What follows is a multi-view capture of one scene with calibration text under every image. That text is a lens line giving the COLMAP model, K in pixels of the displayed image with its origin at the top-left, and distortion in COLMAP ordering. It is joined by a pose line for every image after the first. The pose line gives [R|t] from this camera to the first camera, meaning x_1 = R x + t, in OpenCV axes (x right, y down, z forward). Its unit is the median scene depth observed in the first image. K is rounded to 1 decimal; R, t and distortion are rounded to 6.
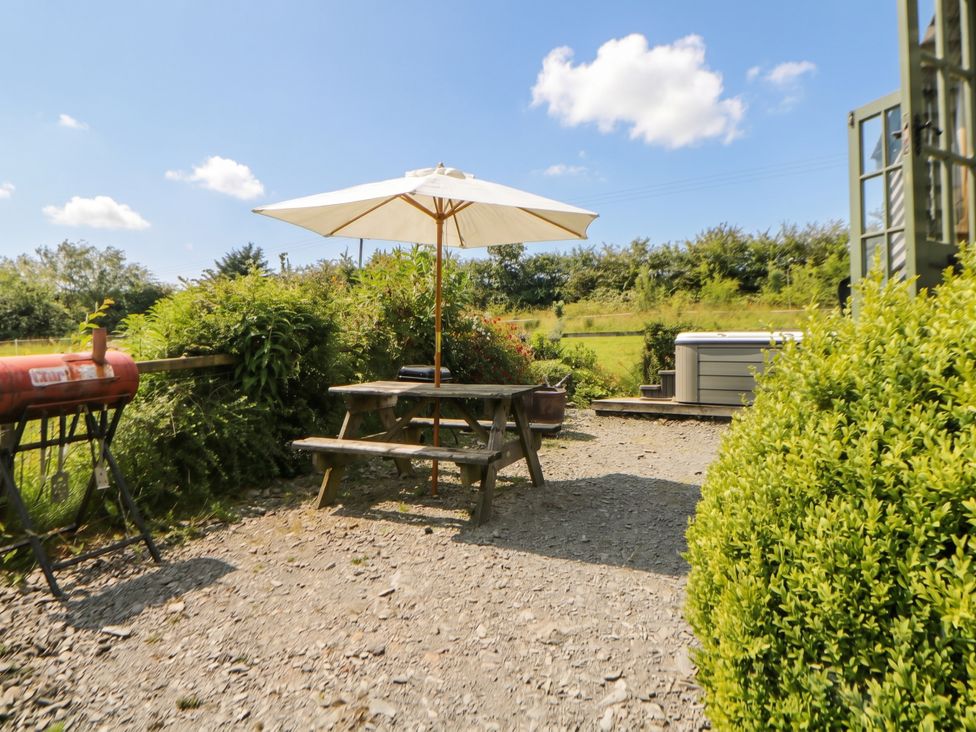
lens RADIAL K [[650.3, 0, 488.0], [0, 650.3, 366.0], [0, 0, 1]] dist [-0.005562, -0.001527]
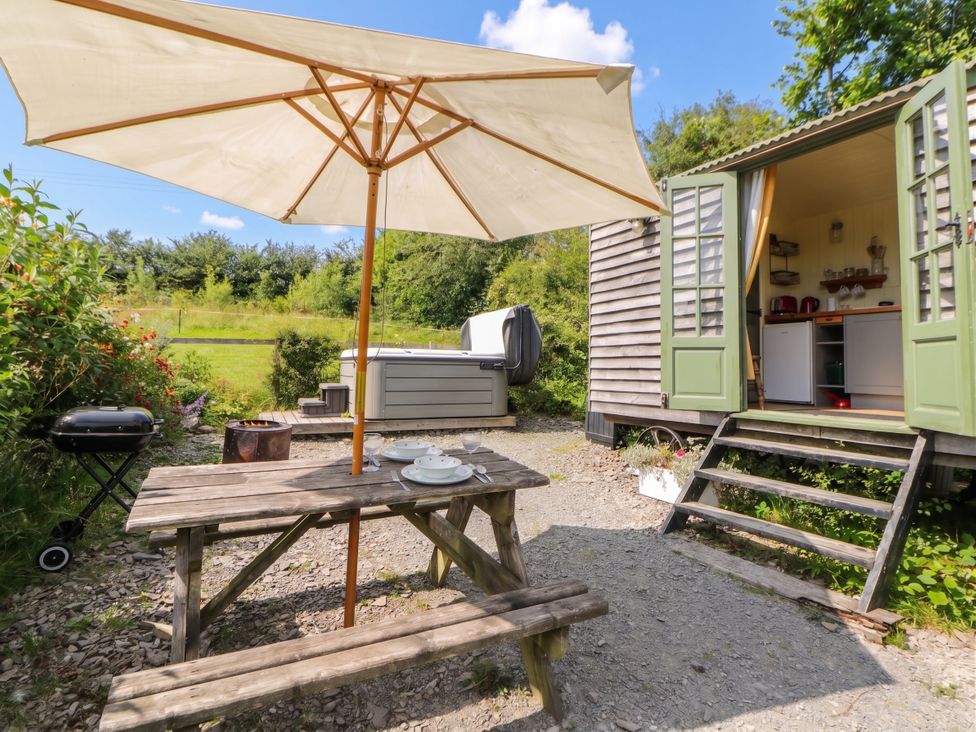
lens RADIAL K [[530.8, 0, 503.5], [0, 530.8, 369.9], [0, 0, 1]] dist [0.000193, -0.001270]
pose [[0.615736, -0.014436, 0.787820, -0.152898], [-0.003083, 0.999780, 0.020729, -0.026786], [-0.787946, -0.015192, 0.615557, 0.267278]]
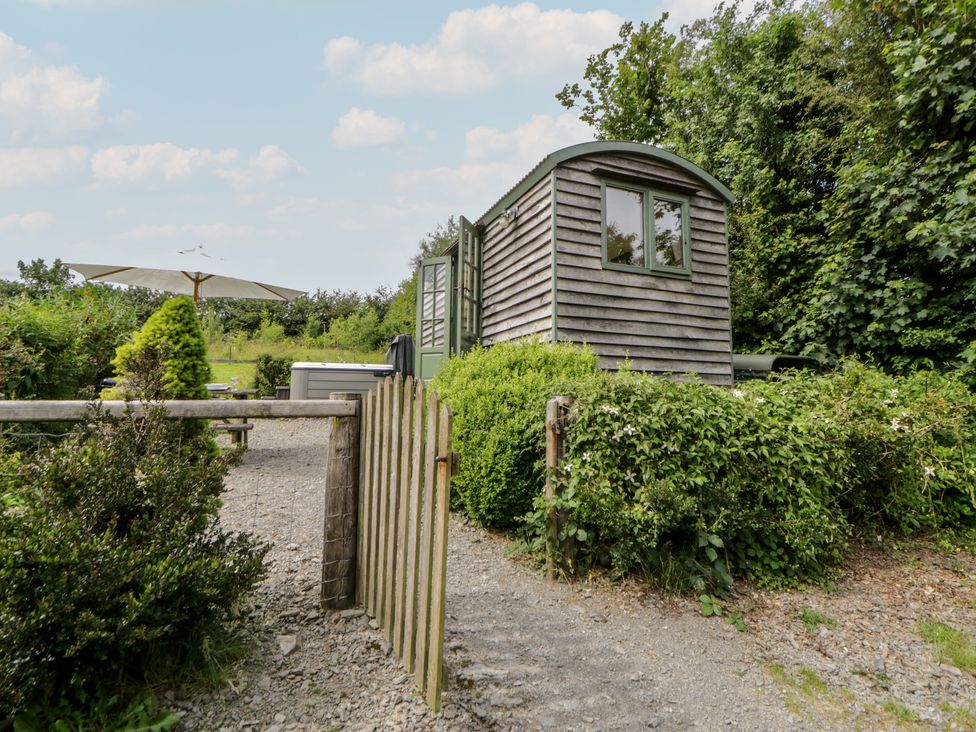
lens RADIAL K [[523.4, 0, 496.7], [0, 523.4, 353.0], [0, 0, 1]] dist [-0.000175, -0.013645]
pose [[0.710831, 0.051616, 0.701466, -0.183808], [0.004383, 0.996959, -0.077801, 0.020276], [-0.703349, 0.058378, 0.708444, -0.171057]]
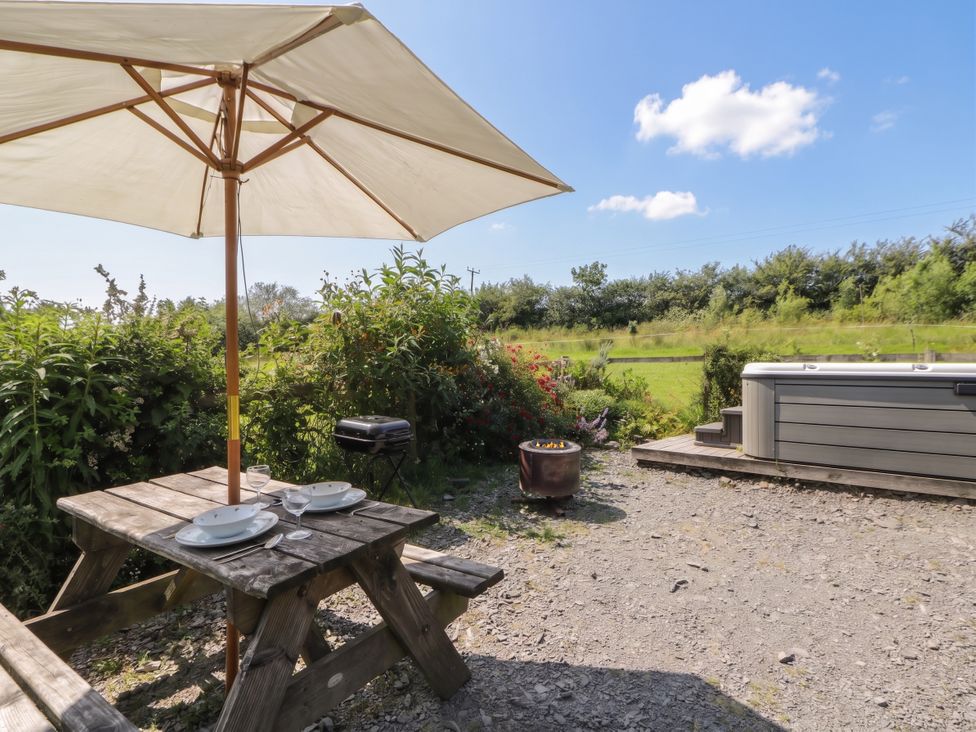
lens RADIAL K [[530.8, 0, 503.5], [0, 530.8, 369.9], [0, 0, 1]] dist [0.000193, -0.001270]
pose [[0.989315, -0.005158, -0.145704, 0.082384], [0.003608, 0.999934, -0.010903, -0.028696], [0.145750, 0.010261, 0.989268, 0.276928]]
